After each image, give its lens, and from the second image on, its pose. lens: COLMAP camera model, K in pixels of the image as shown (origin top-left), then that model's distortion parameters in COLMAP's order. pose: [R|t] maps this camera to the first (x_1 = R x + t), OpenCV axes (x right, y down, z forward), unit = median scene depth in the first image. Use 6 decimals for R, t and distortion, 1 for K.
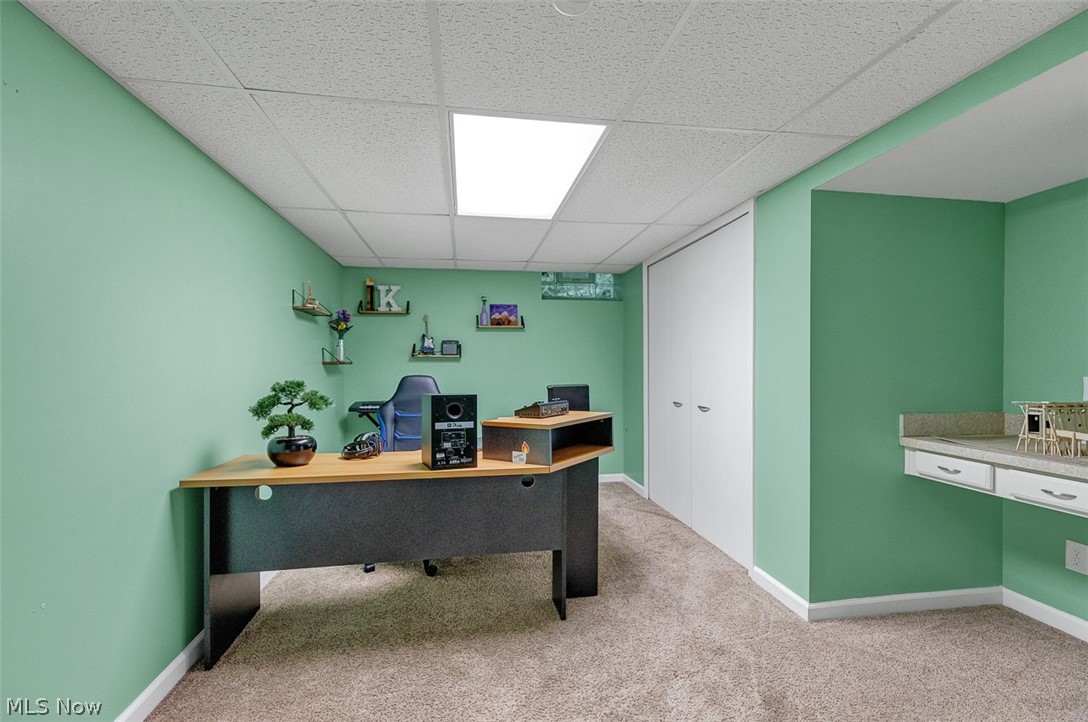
lens RADIAL K [[492.0, 0, 544.0], [0, 492.0, 362.5], [0, 0, 1]] dist [0.008853, -0.000067]
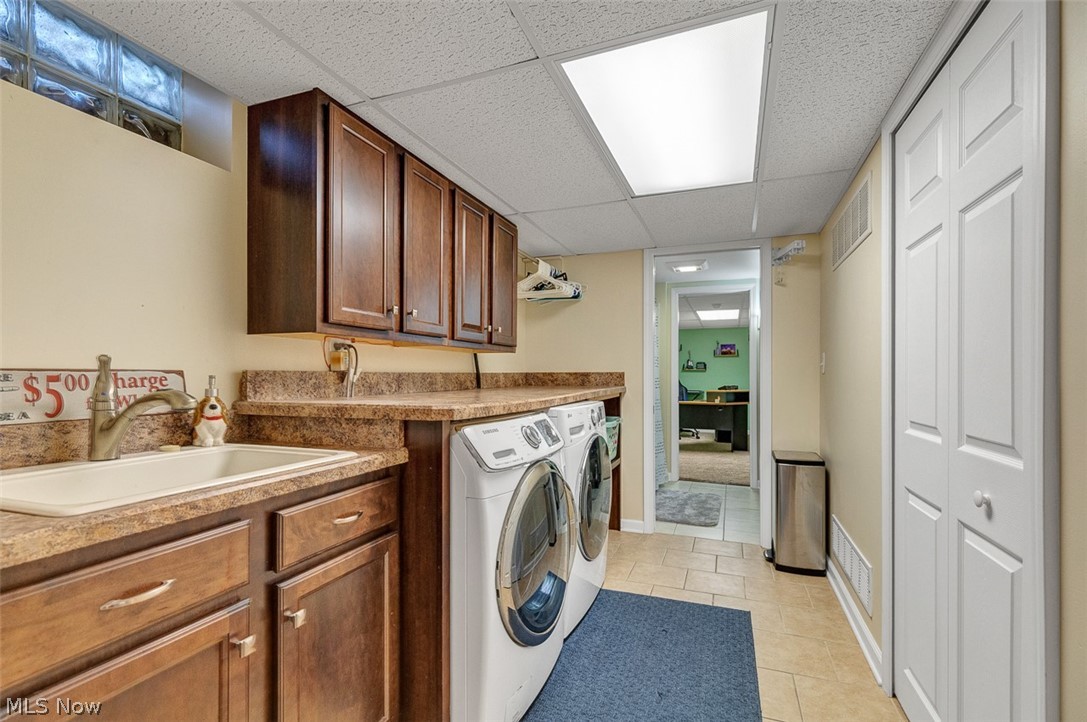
lens RADIAL K [[491.5, 0, 549.4], [0, 491.5, 371.4], [0, 0, 1]] dist [0.008853, -0.000067]
pose [[0.870086, 0.000265, -0.492900, 0.278924], [-0.003771, 0.999974, -0.006121, 0.009050], [0.492886, 0.007184, 0.870064, -1.134124]]
